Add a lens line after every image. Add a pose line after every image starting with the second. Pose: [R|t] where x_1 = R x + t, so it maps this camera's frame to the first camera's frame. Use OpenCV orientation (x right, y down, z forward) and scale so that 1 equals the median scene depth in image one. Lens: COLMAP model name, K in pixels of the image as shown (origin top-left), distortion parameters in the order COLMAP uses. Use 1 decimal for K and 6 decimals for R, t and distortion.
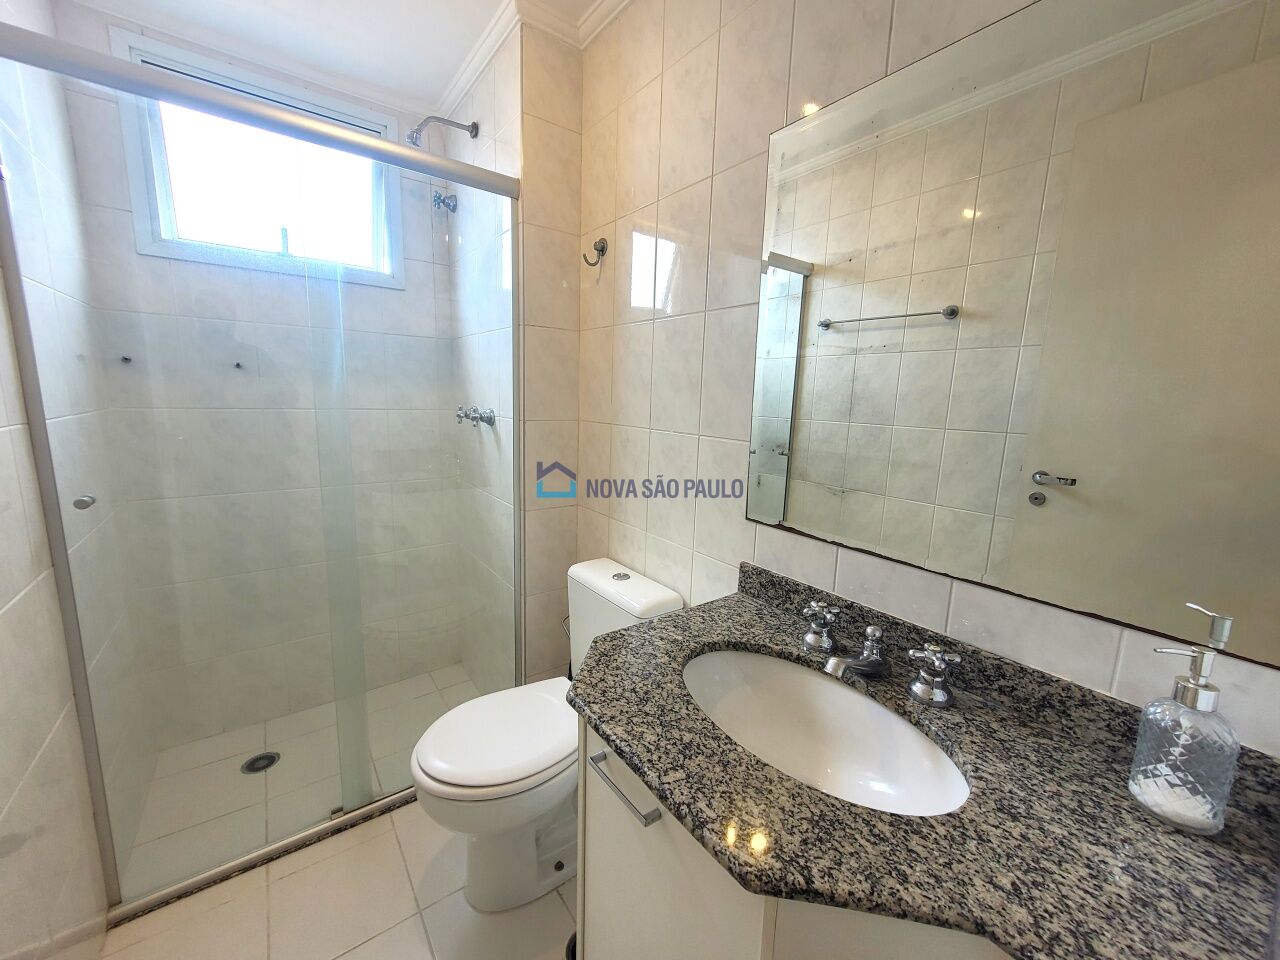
lens RADIAL K [[501.9, 0, 643.1], [0, 501.9, 475.1], [0, 0, 1]] dist [-0.001826, 0.000296]
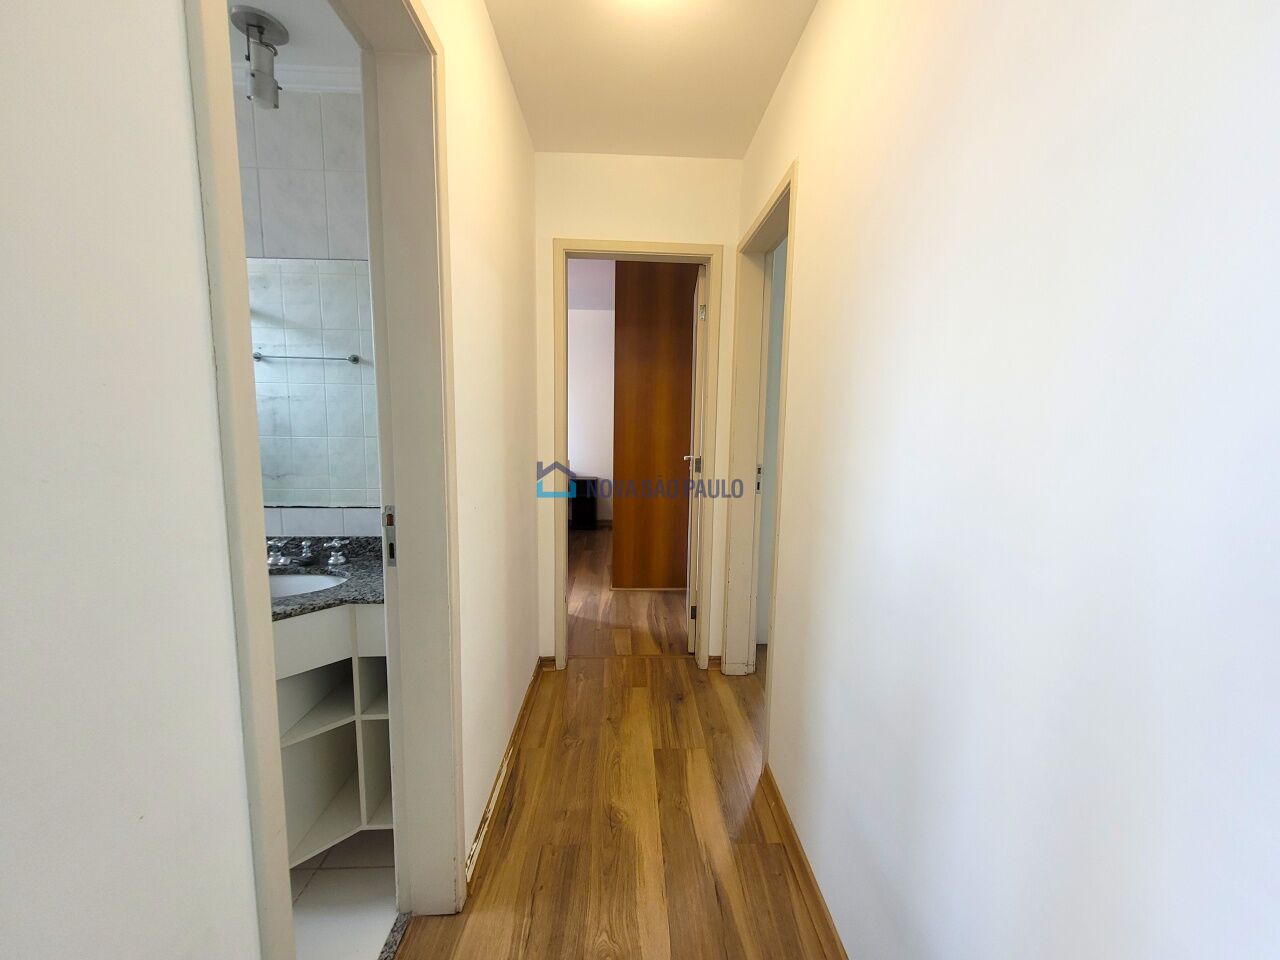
lens RADIAL K [[501.9, 0, 640.2], [0, 501.9, 467.5], [0, 0, 1]] dist [-0.001826, 0.000296]
pose [[0.569439, -0.117617, 0.813576, -0.371025], [0.145520, 0.988503, 0.041053, 0.134904], [-0.809051, 0.095014, 0.580008, -1.270915]]
